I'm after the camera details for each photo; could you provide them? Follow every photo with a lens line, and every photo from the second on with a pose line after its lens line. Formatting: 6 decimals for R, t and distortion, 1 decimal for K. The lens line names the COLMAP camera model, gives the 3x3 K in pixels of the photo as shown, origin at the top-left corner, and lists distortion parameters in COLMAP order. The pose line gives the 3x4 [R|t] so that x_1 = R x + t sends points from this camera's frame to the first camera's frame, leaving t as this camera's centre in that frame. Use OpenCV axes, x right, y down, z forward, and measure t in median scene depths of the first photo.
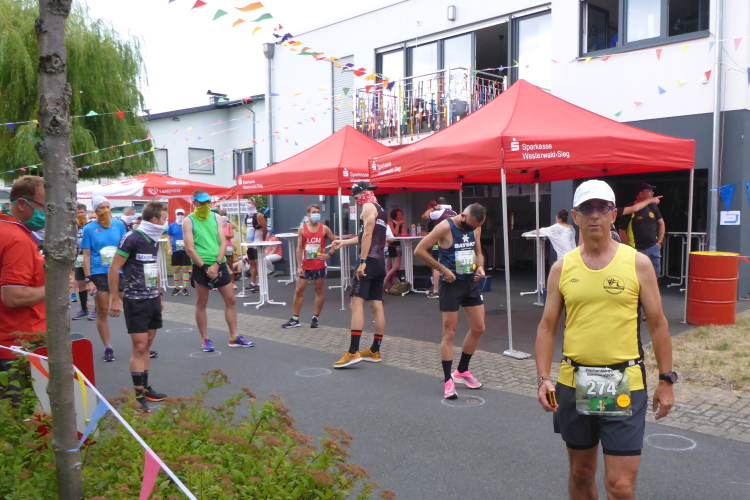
lens RADIAL K [[700.8, 0, 376.8], [0, 700.8, 307.1], [0, 0, 1]] dist [0.012811, -0.003512]
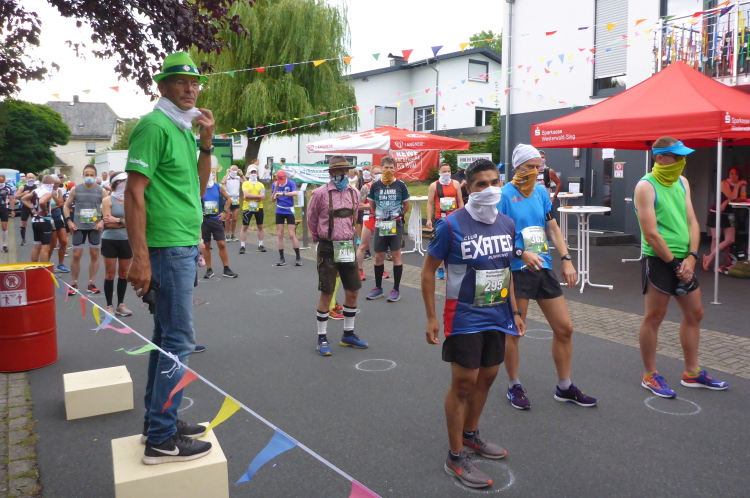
lens RADIAL K [[650.1, 0, 374.6], [0, 650.1, 238.0], [0, 0, 1]] dist [0.001981, -0.000132]
pose [[0.973605, 0.034869, -0.225559, -0.130563], [-0.040318, 0.998995, -0.019595, -0.019765], [0.224649, 0.028172, 0.974032, 0.135388]]
